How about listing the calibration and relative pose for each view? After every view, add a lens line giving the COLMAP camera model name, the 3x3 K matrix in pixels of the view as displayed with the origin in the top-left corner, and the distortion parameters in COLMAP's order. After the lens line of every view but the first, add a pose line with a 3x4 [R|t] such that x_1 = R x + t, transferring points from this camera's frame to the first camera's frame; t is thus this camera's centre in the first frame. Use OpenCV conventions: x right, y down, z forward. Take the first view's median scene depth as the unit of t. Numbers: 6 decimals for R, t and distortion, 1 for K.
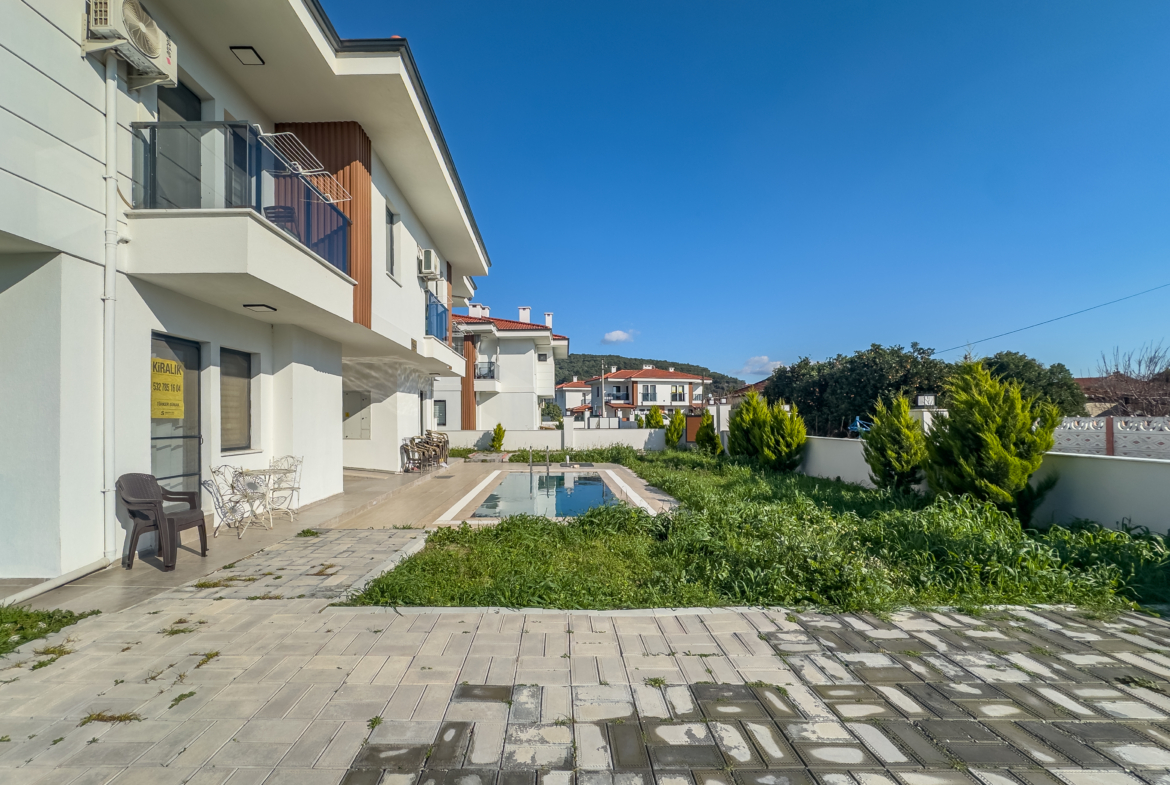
lens RADIAL K [[477.3, 0, 510.1], [0, 477.3, 413.4], [0, 0, 1]] dist [-0.010565, 0.004047]
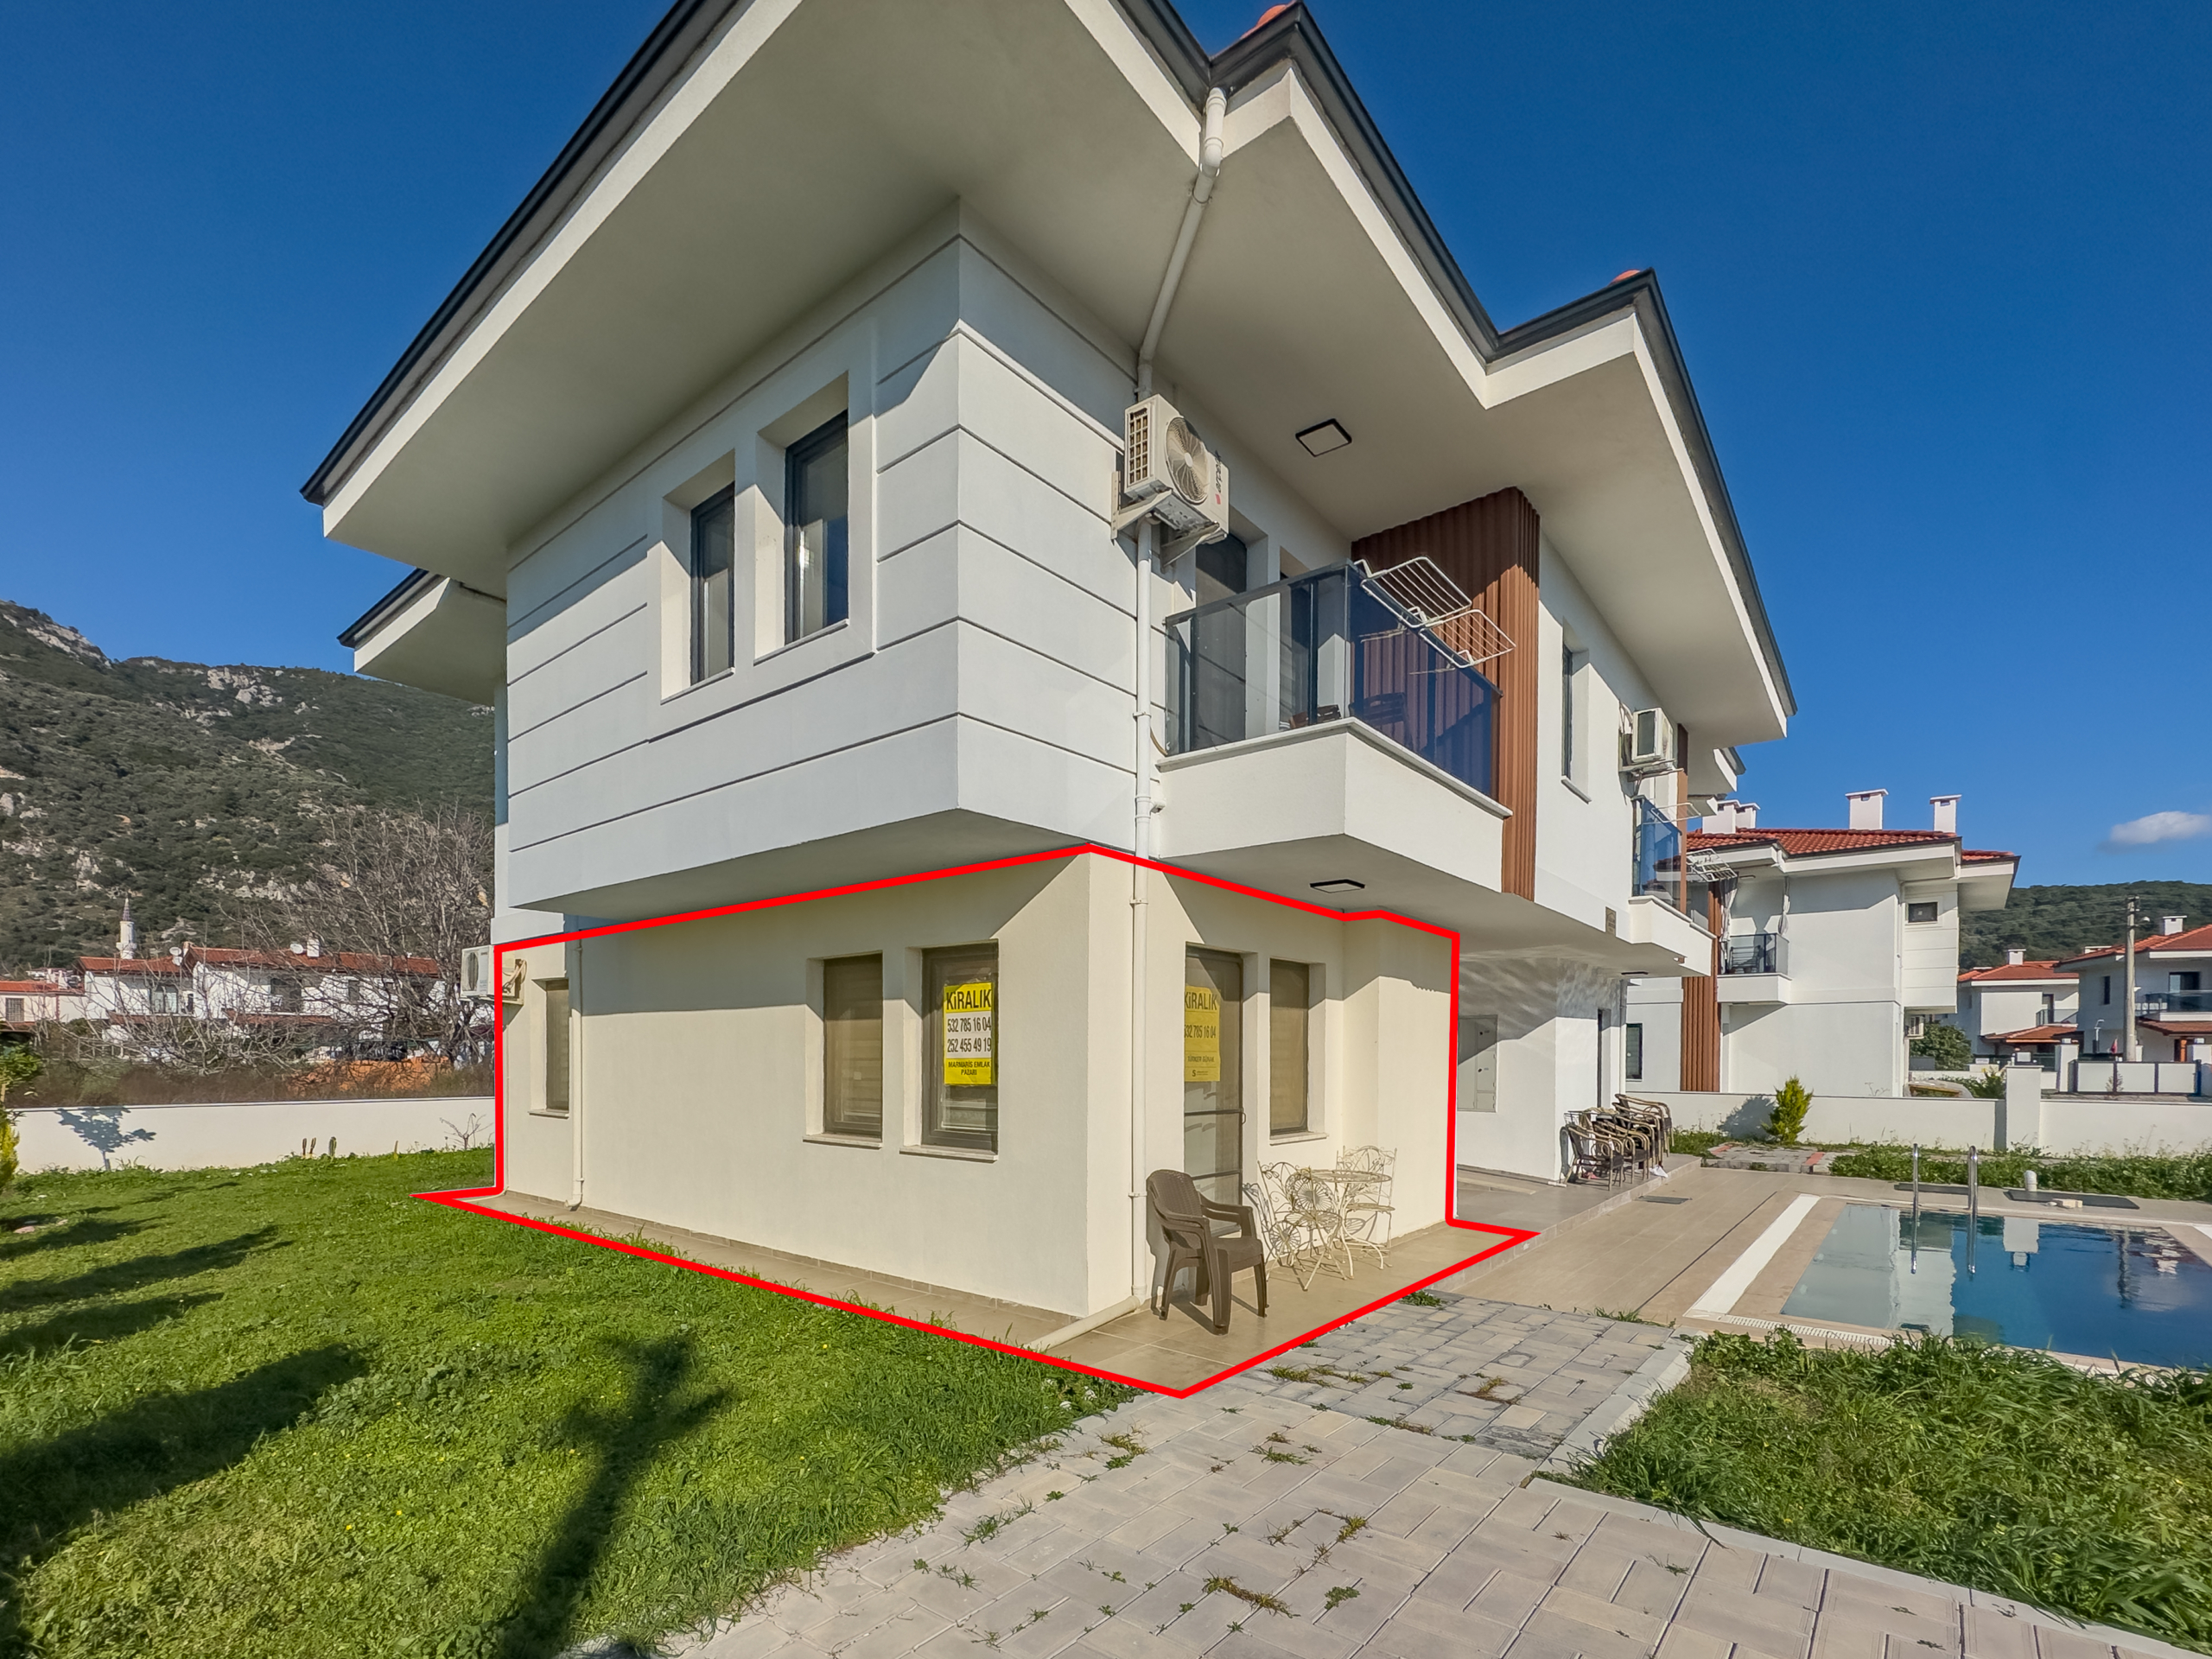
lens RADIAL K [[920.8, 0, 1124.0], [0, 920.8, 1063.4], [0, 0, 1]] dist [0.004831, -0.003741]
pose [[0.813080, 0.008942, -0.582083, -0.107202], [0.003042, 0.999803, 0.019607, -0.038417], [0.582144, -0.017712, 0.812893, -0.036002]]
